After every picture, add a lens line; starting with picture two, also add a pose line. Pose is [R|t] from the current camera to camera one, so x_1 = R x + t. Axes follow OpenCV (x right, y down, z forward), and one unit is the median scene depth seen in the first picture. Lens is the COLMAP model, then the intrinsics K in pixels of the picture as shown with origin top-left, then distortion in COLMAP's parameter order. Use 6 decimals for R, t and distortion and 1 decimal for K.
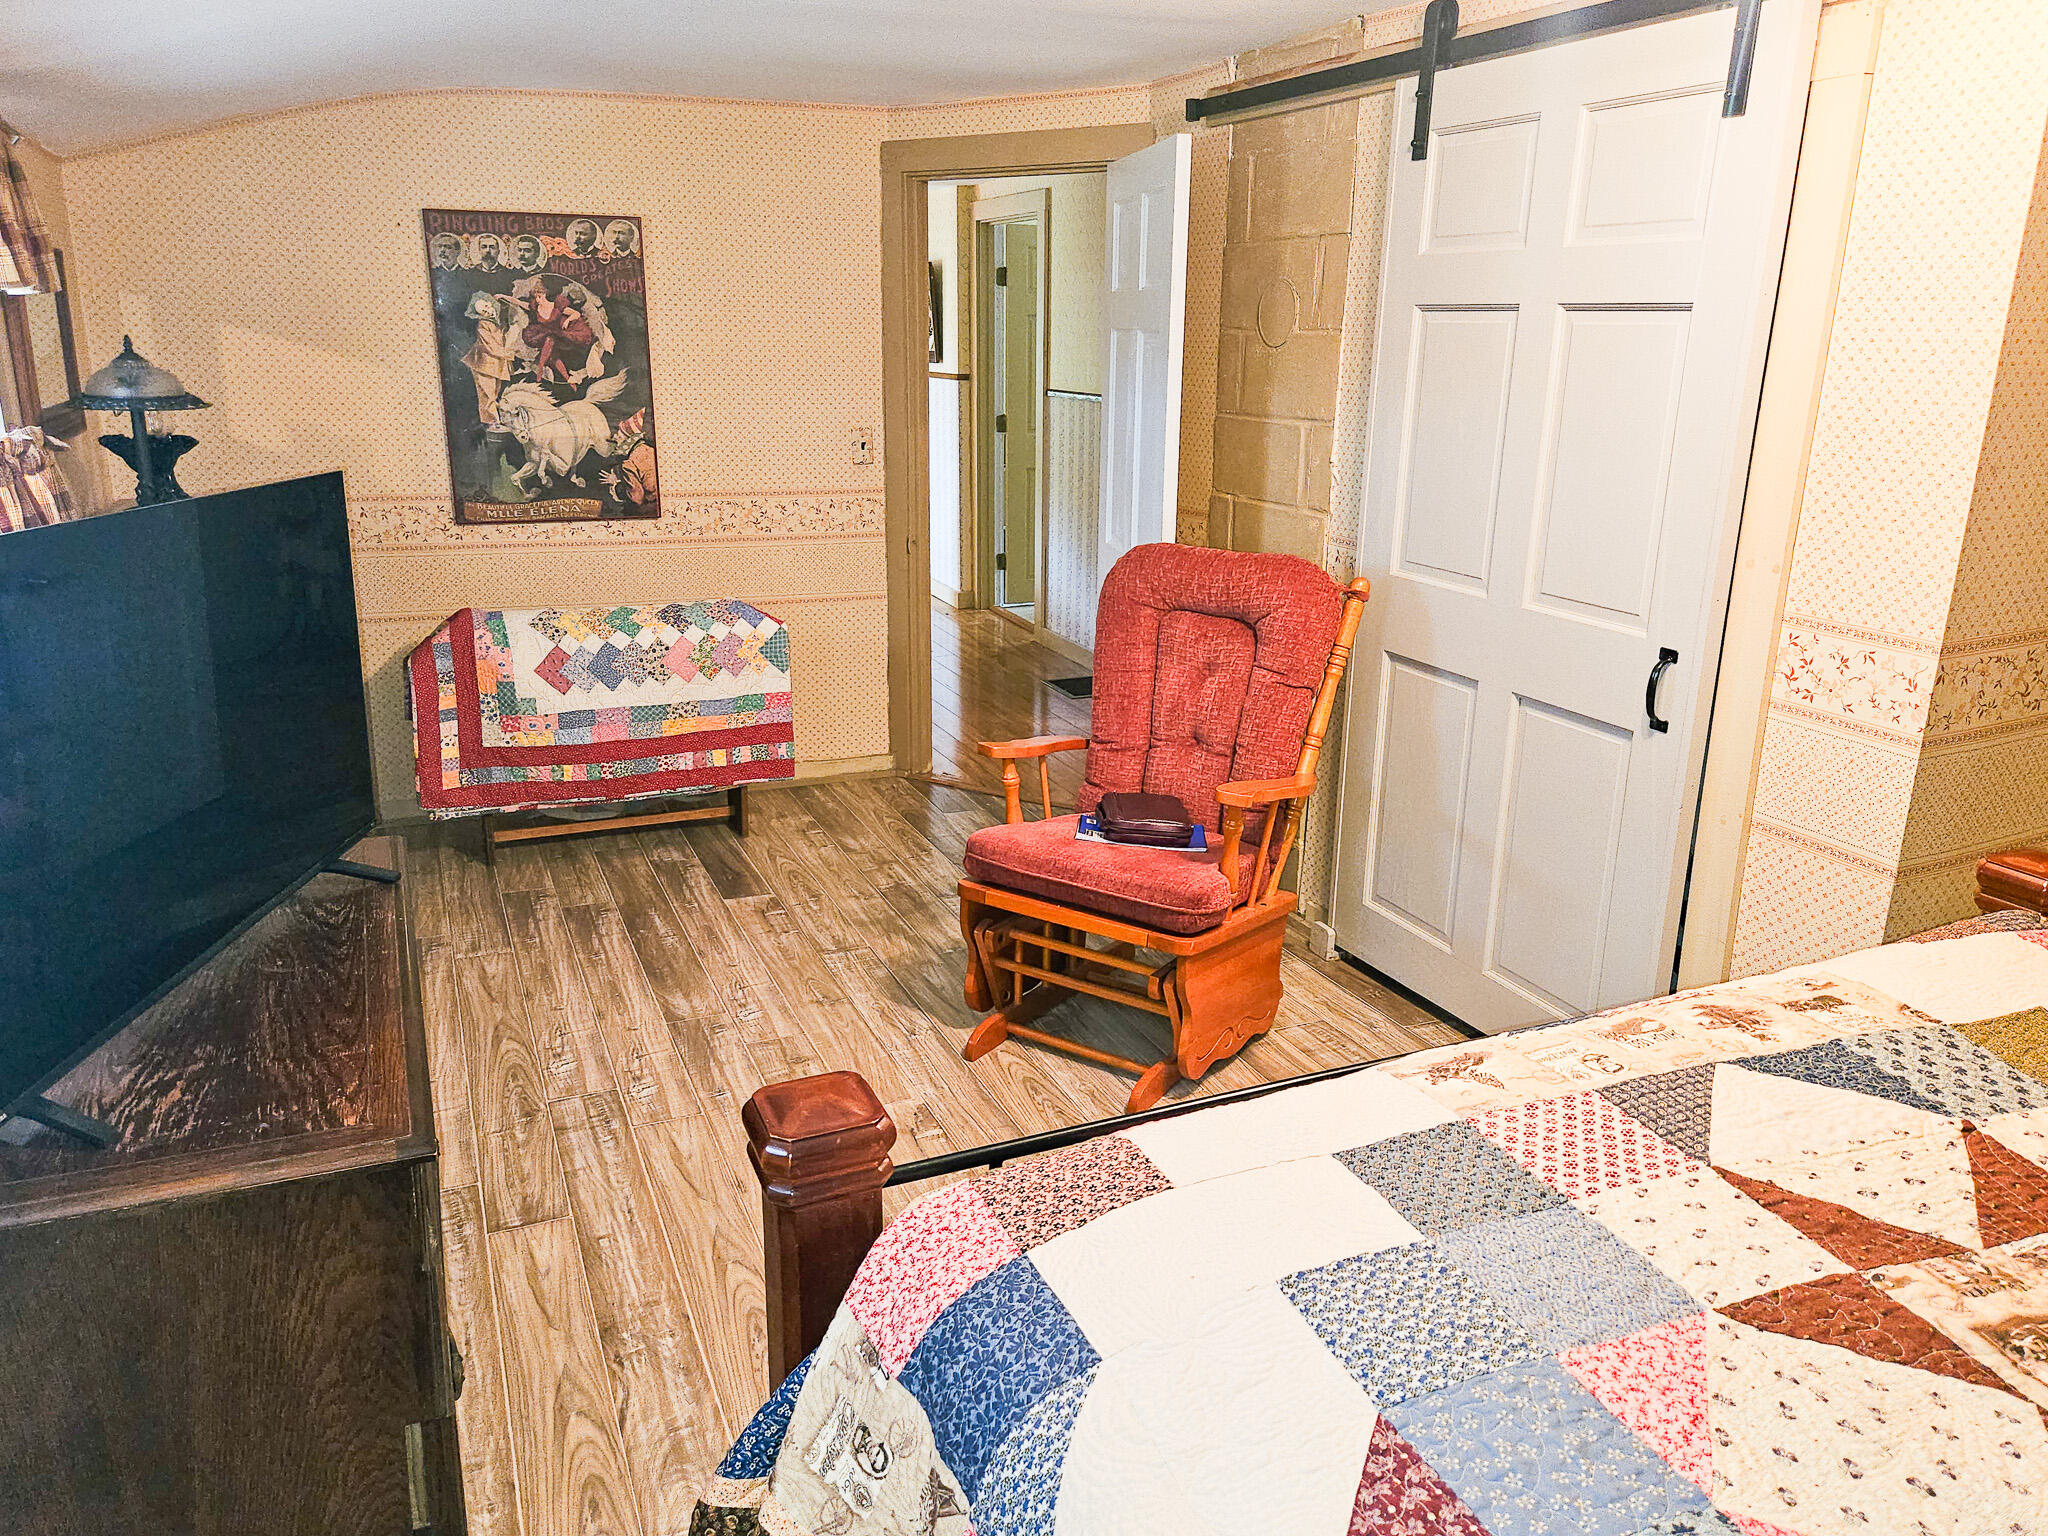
lens RADIAL K [[1455.0, 0, 1014.3], [0, 1455.0, 764.2], [0, 0, 1]] dist [0.083289, -0.086113]
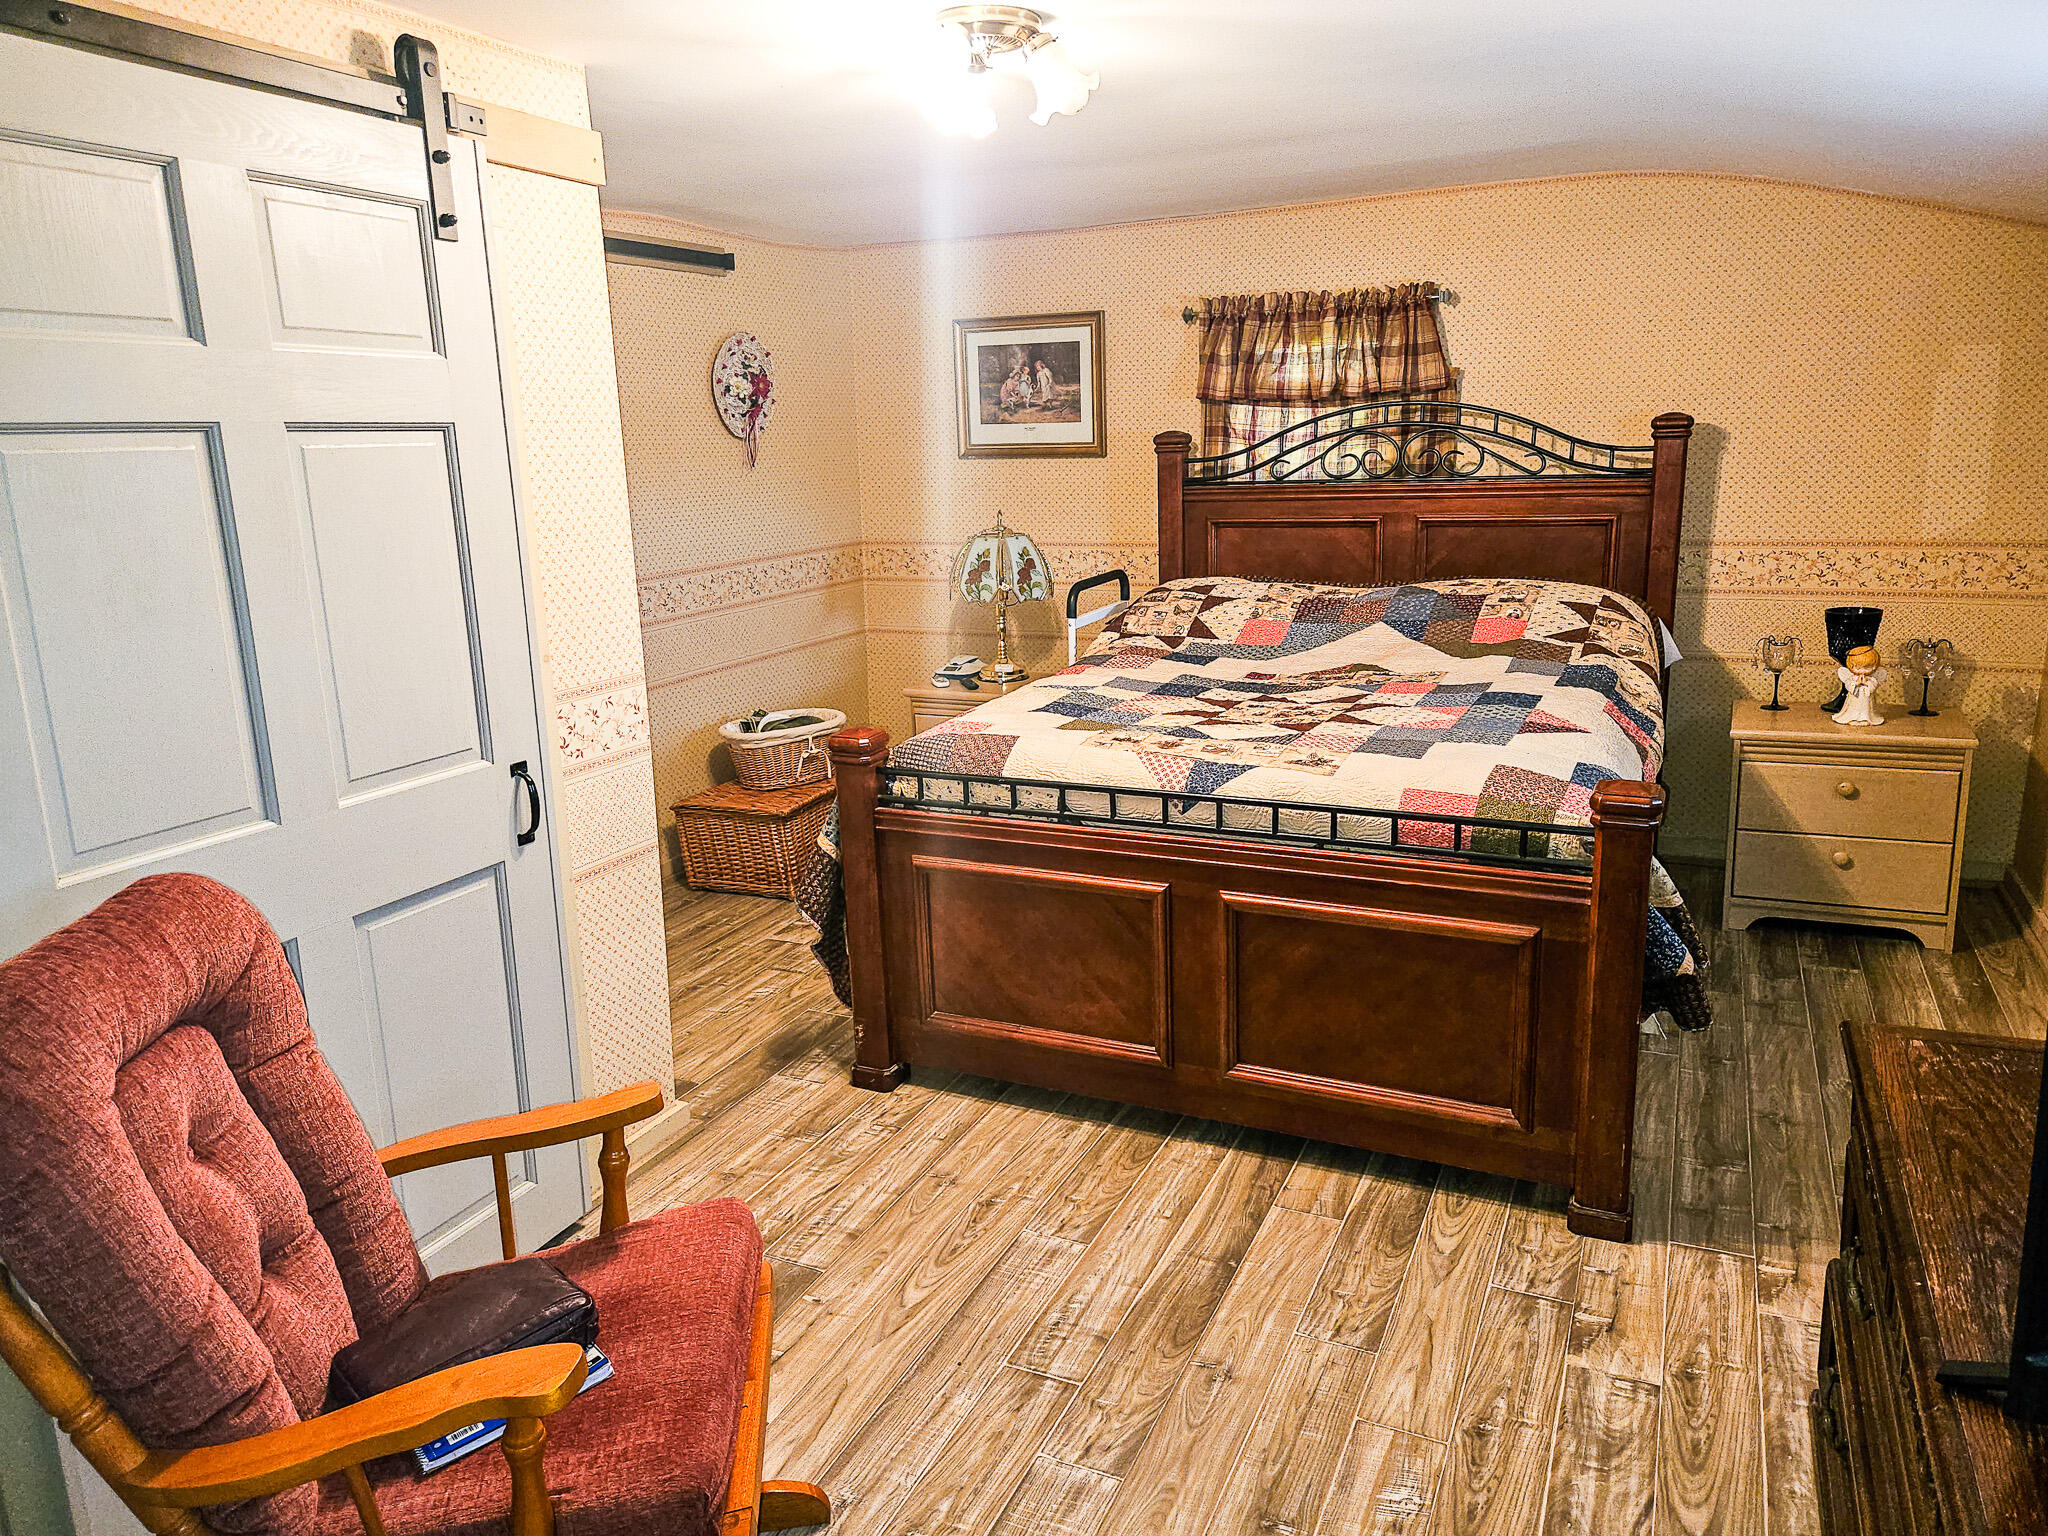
lens RADIAL K [[1402.1, 0, 1024.0], [0, 1402.1, 768.0], [0, 0, 1]] dist [0.078961, -0.071241]
pose [[-0.666085, -0.163113, 0.727822, -0.375538], [0.237675, 0.878513, 0.414398, -0.303078], [-0.706995, 0.449009, -0.546396, 0.994232]]
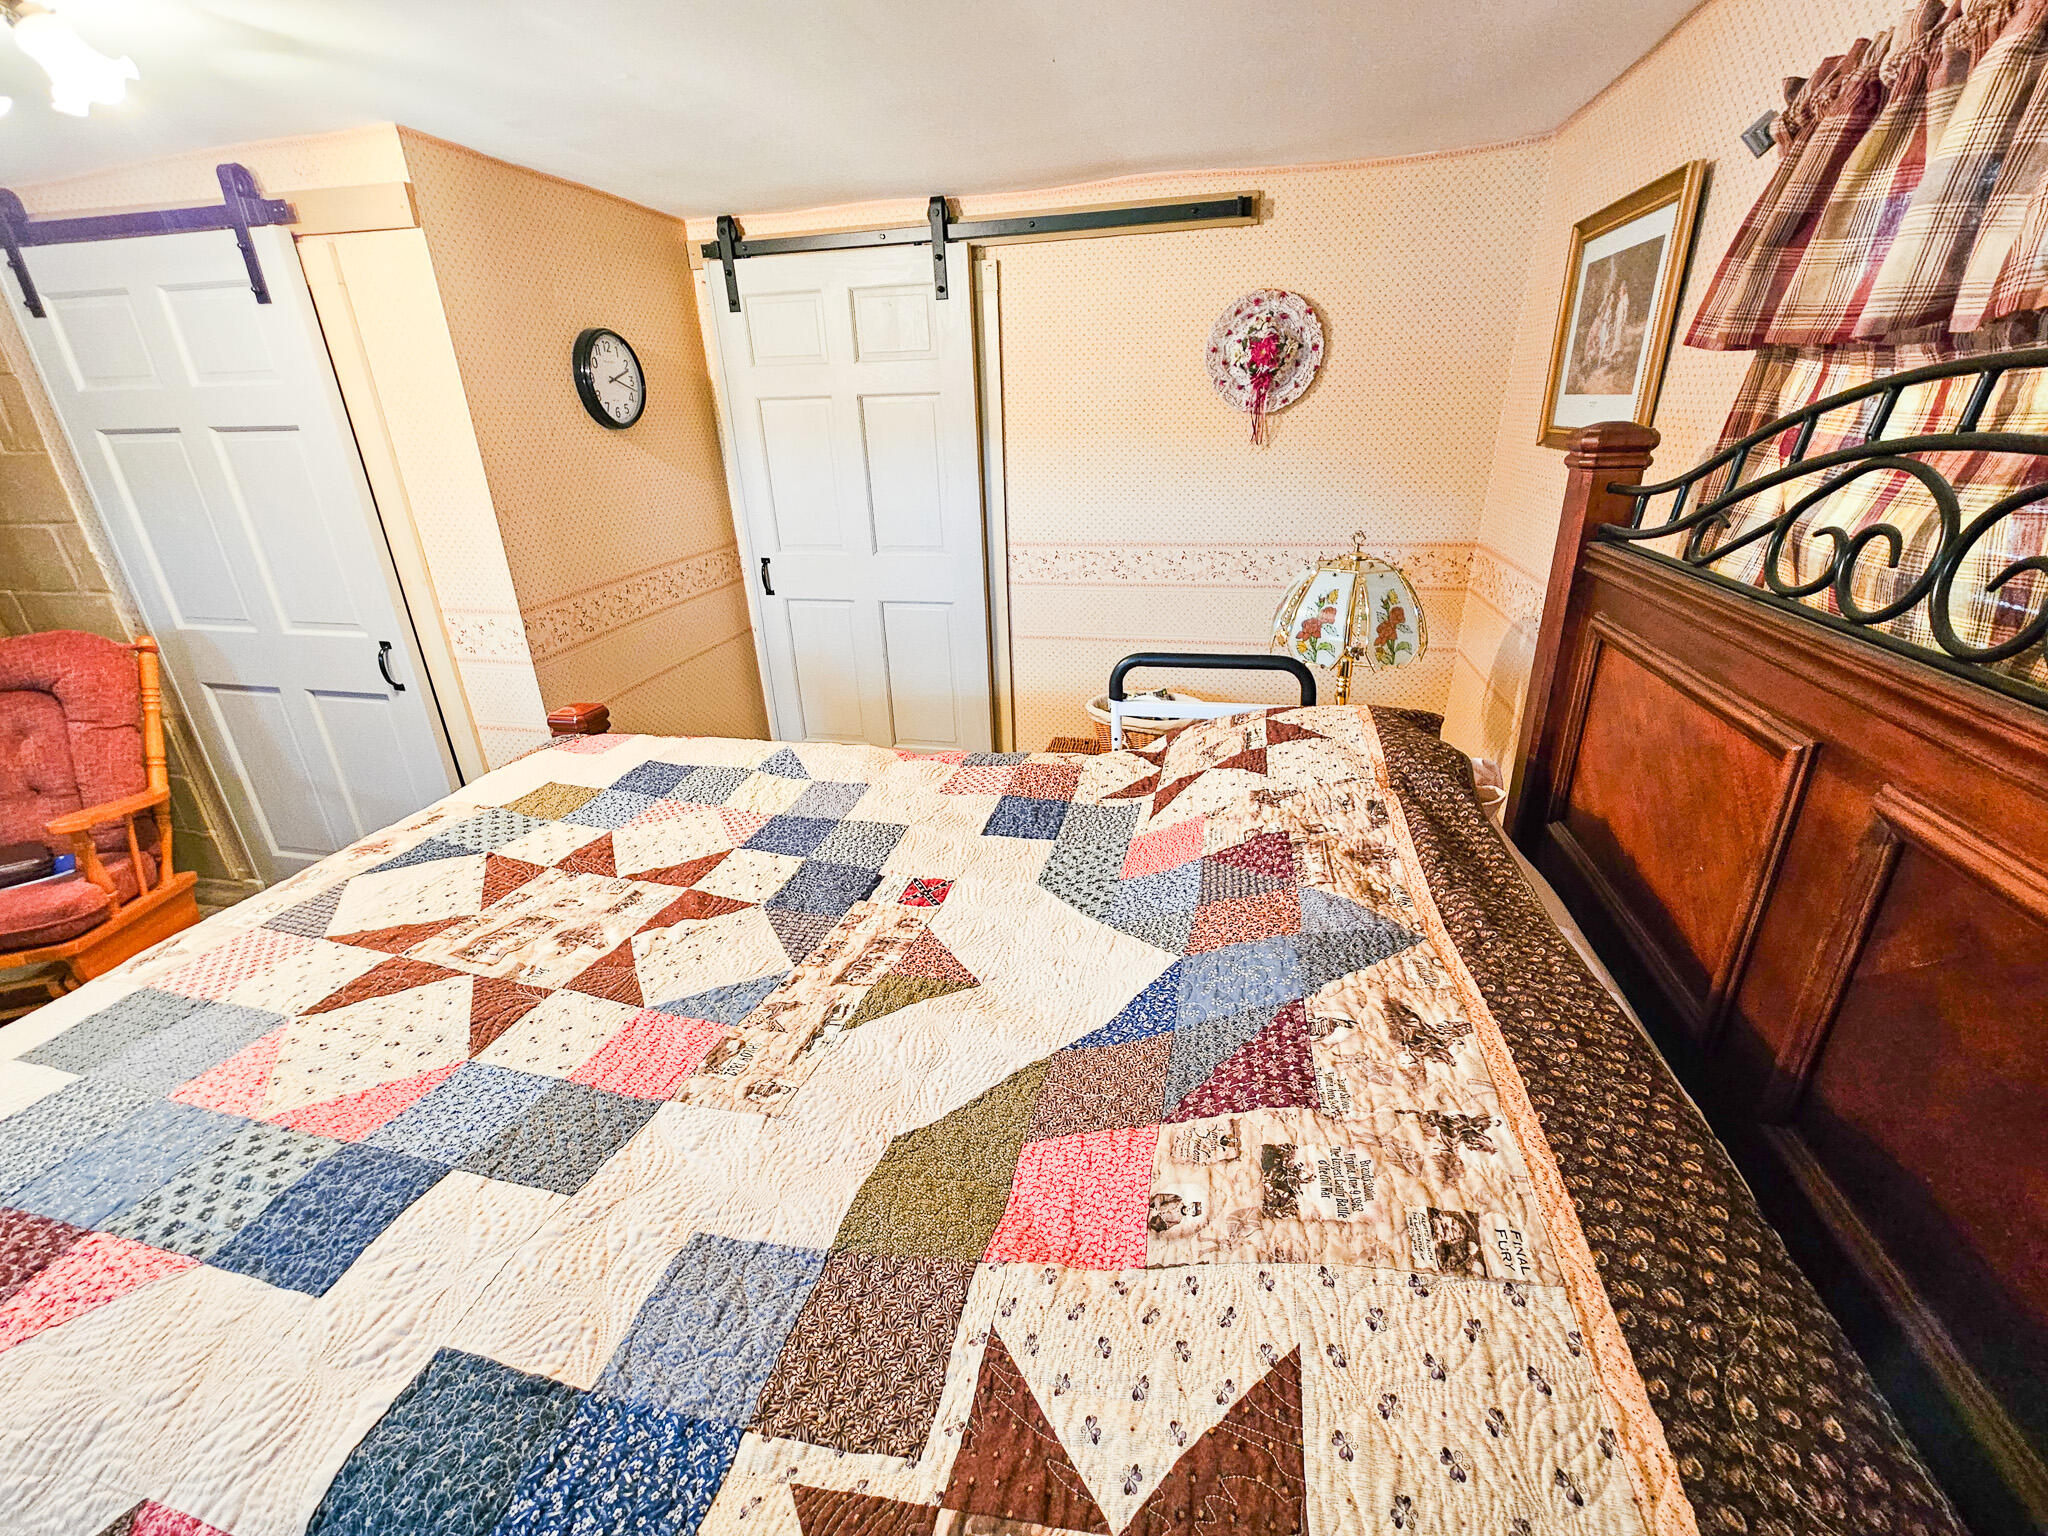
lens RADIAL K [[841.7, 0, 1027.6], [0, 841.7, 760.1], [0, 0, 1]] dist [-0.000790, 0.000015]
pose [[0.591373, -0.329045, 0.736211, 0.110842], [0.261792, 0.941852, 0.210666, 0.029828], [-0.762720, 0.068152, 0.643127, -0.111425]]
